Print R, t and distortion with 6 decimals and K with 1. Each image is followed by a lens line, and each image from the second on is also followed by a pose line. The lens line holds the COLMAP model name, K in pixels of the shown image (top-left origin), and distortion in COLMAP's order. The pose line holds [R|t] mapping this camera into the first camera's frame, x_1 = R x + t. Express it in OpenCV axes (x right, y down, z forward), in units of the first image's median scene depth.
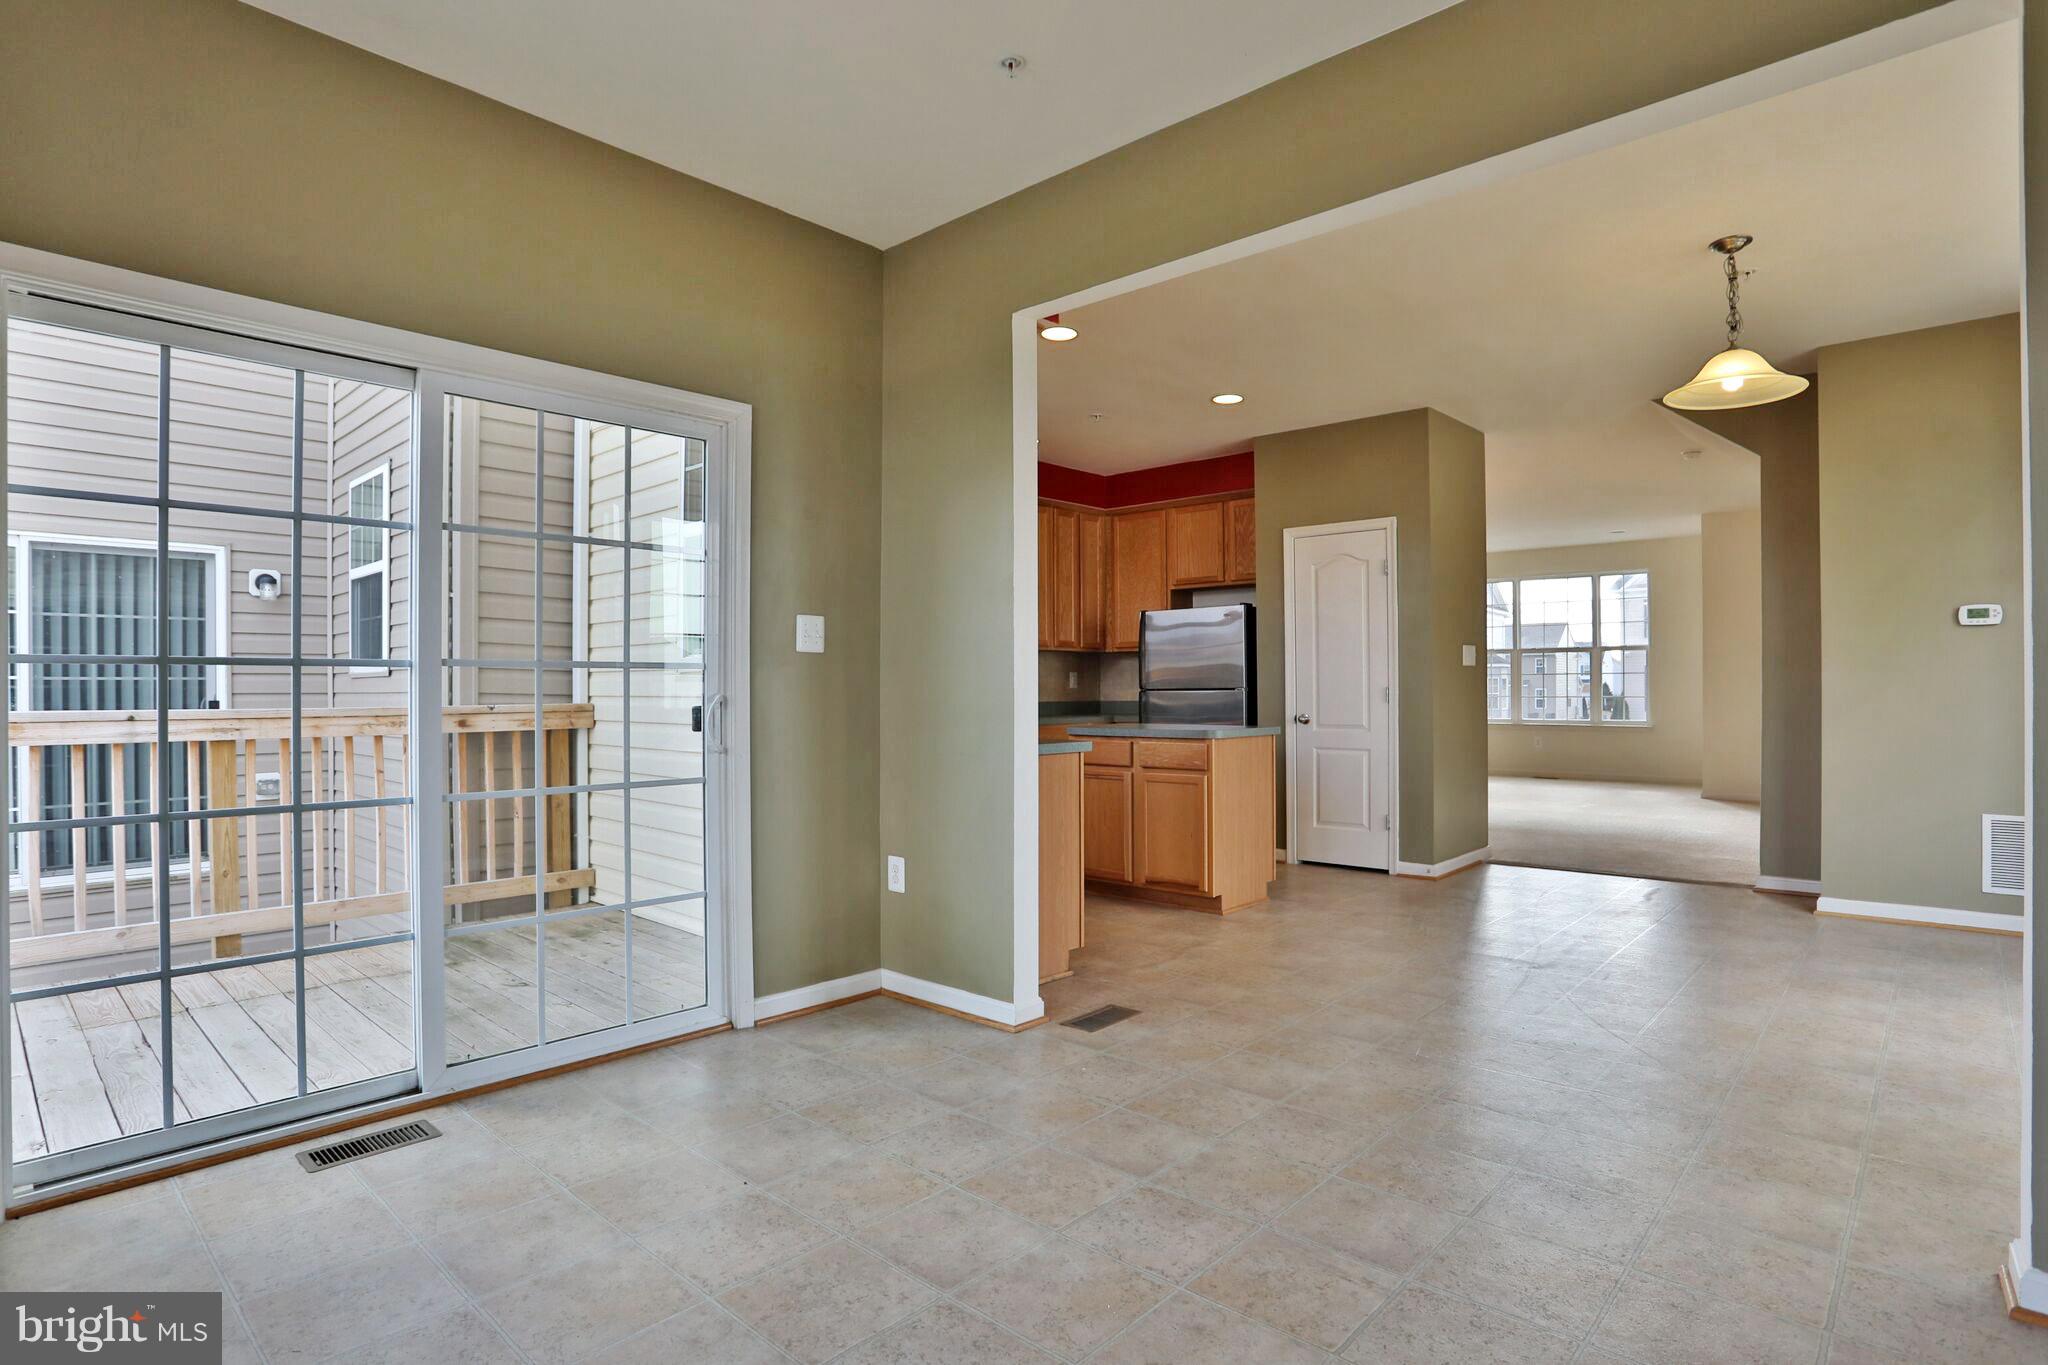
lens RADIAL K [[1032.4, 0, 975.7], [0, 1032.4, 688.5], [0, 0, 1]] dist [-0.105808, 0.031370]
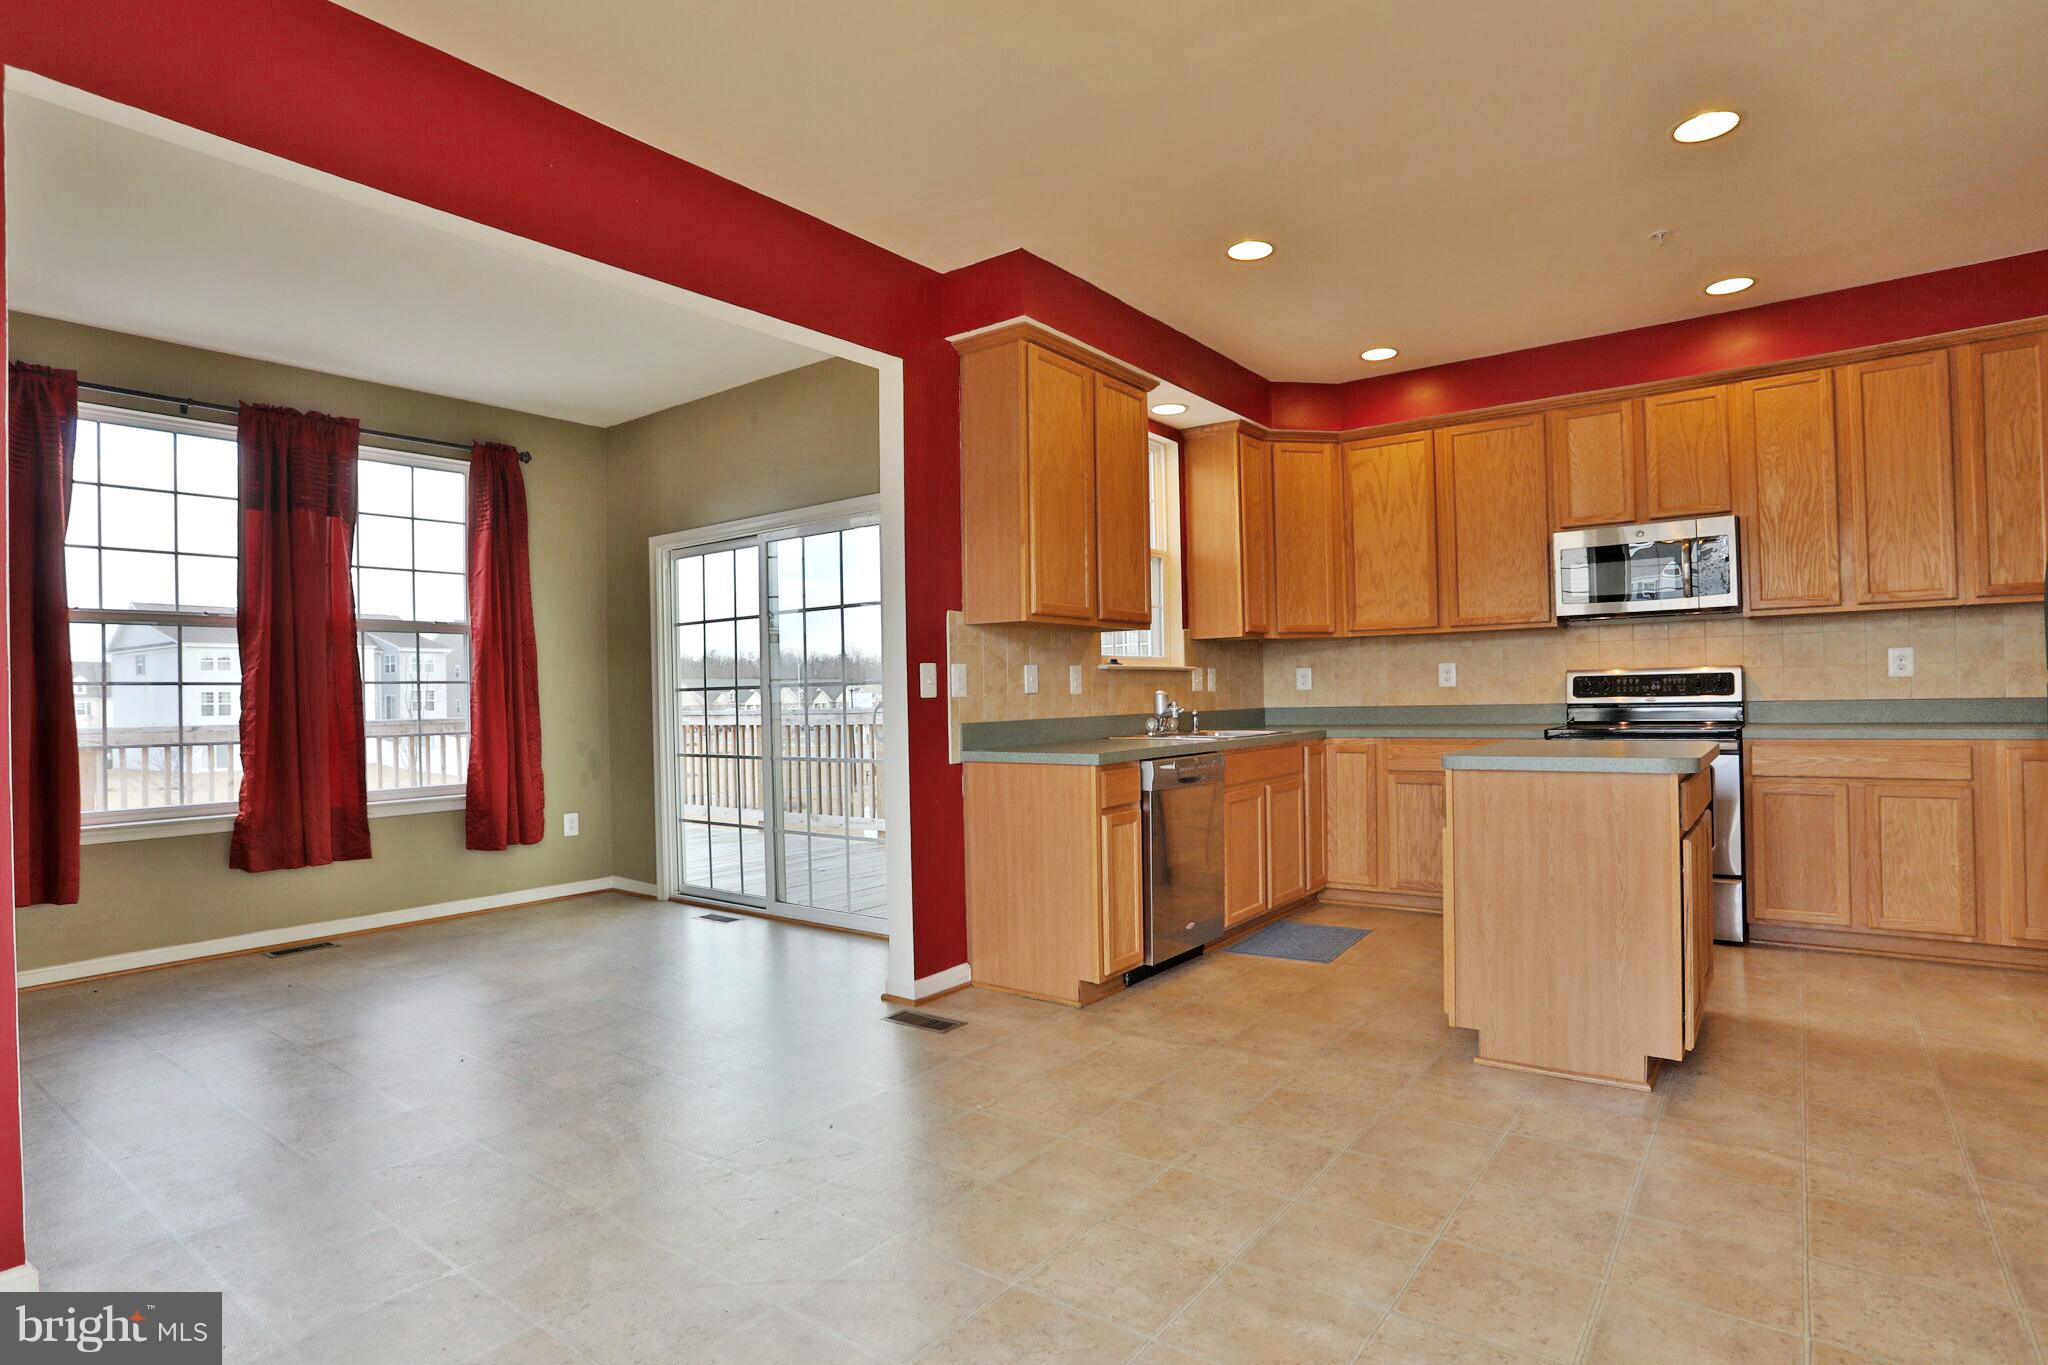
lens RADIAL K [[1056.5, 0, 1022.4], [0, 1056.5, 687.1], [0, 0, 1]] dist [-0.070992, 0.032039]
pose [[0.147316, -0.006183, -0.989070, 0.672692], [0.020132, 0.999792, -0.003251, -0.002431], [0.988885, -0.019433, 0.147410, 0.543127]]
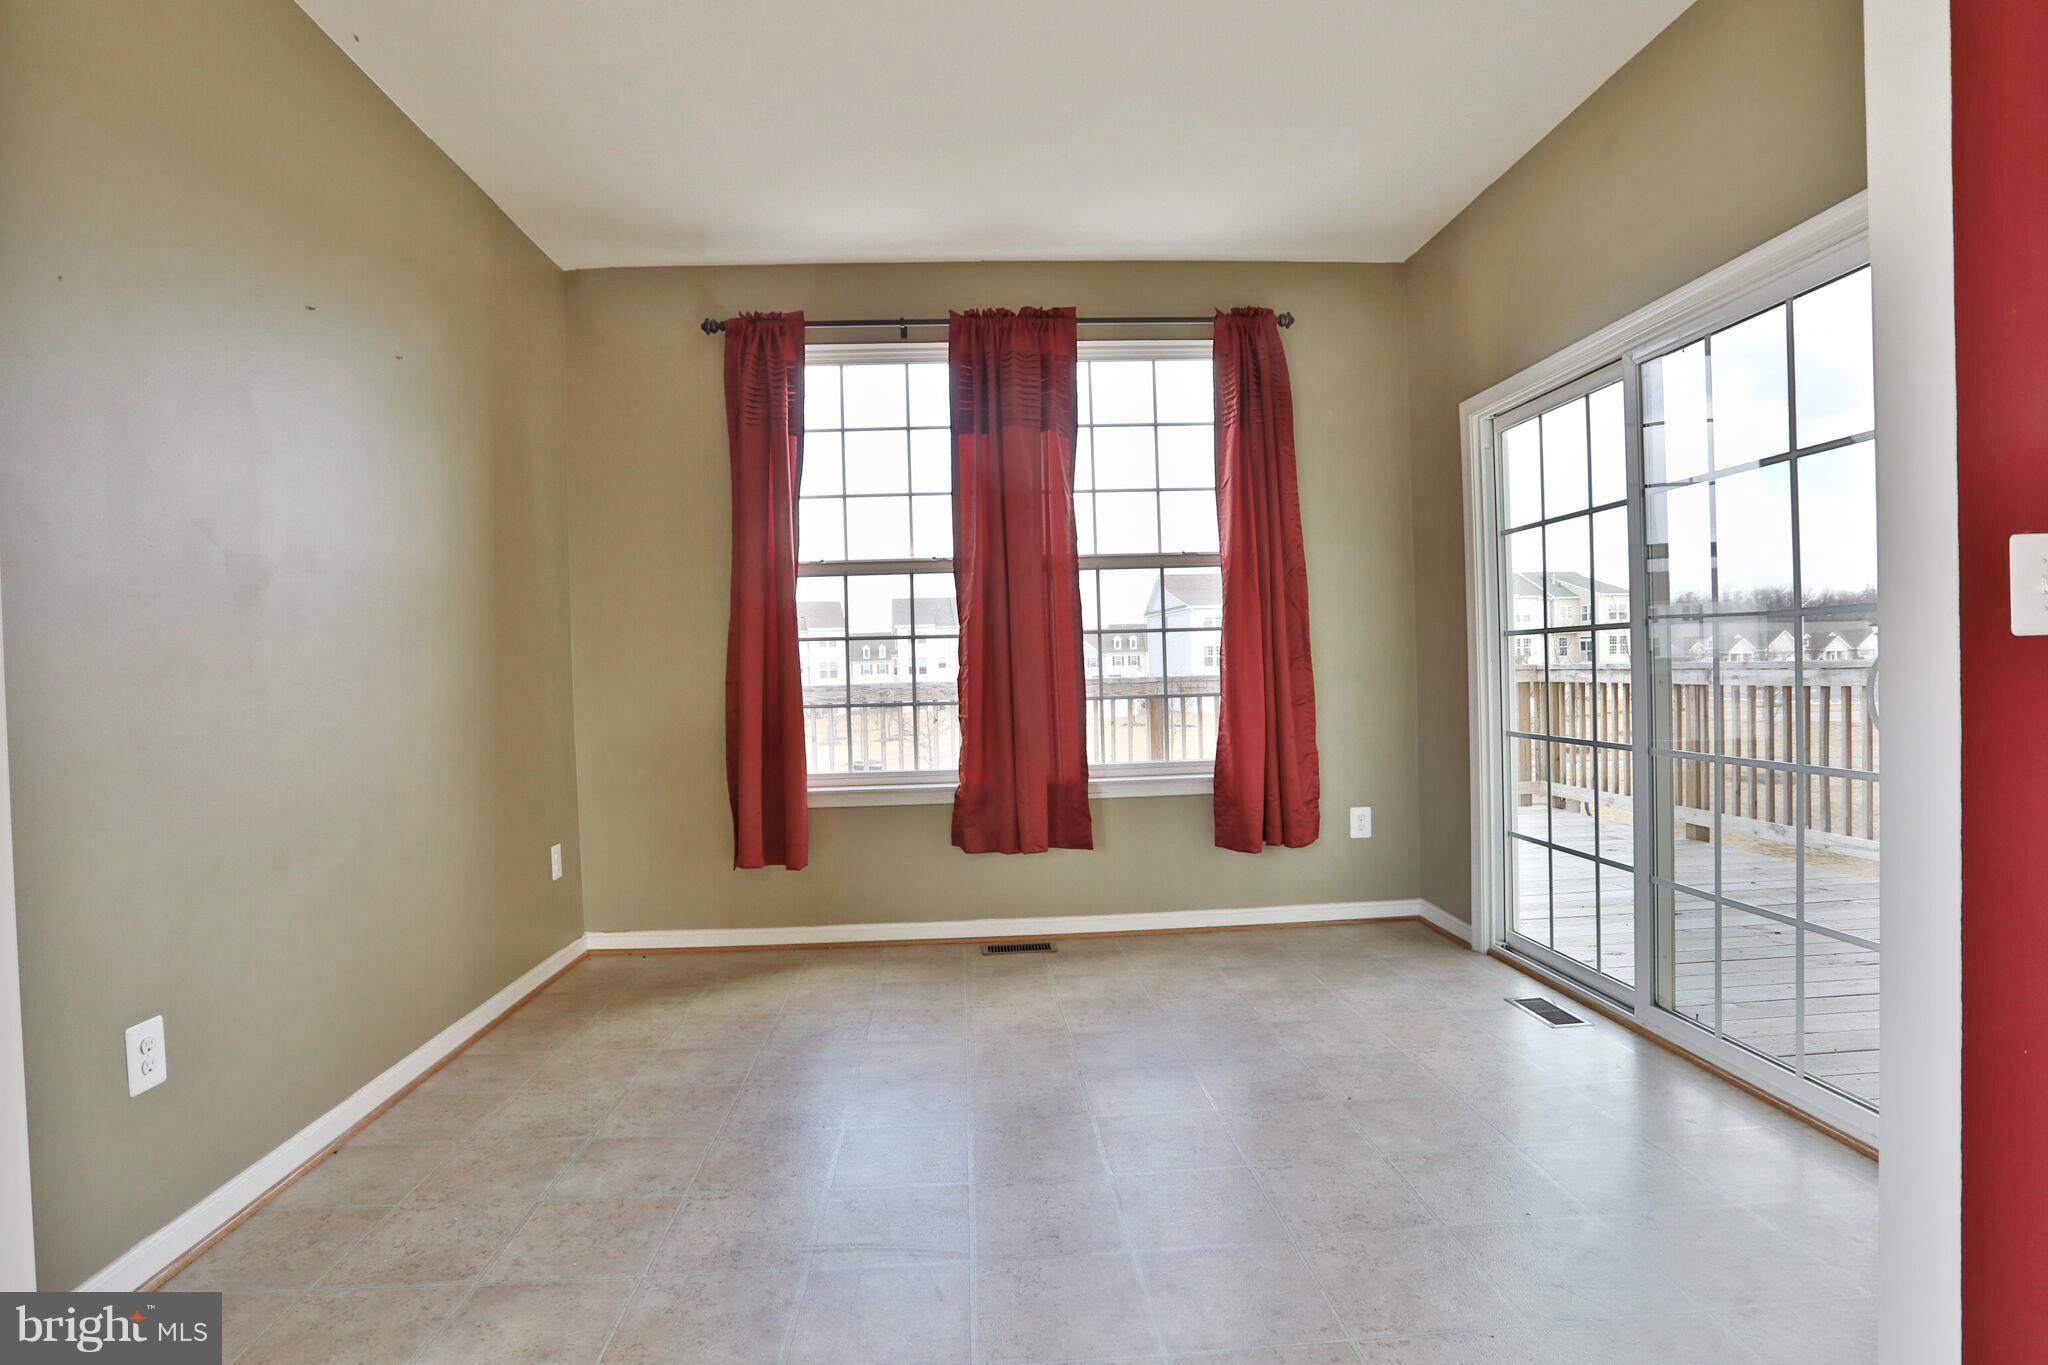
lens RADIAL K [[1056.5, 0, 1022.4], [0, 1056.5, 687.1], [0, 0, 1]] dist [-0.070992, 0.032039]
pose [[-0.655444, 0.034883, -0.754438, 0.324025], [0.030602, 0.999339, 0.019620, 0.001764], [0.754624, -0.010227, -0.656078, 0.561849]]
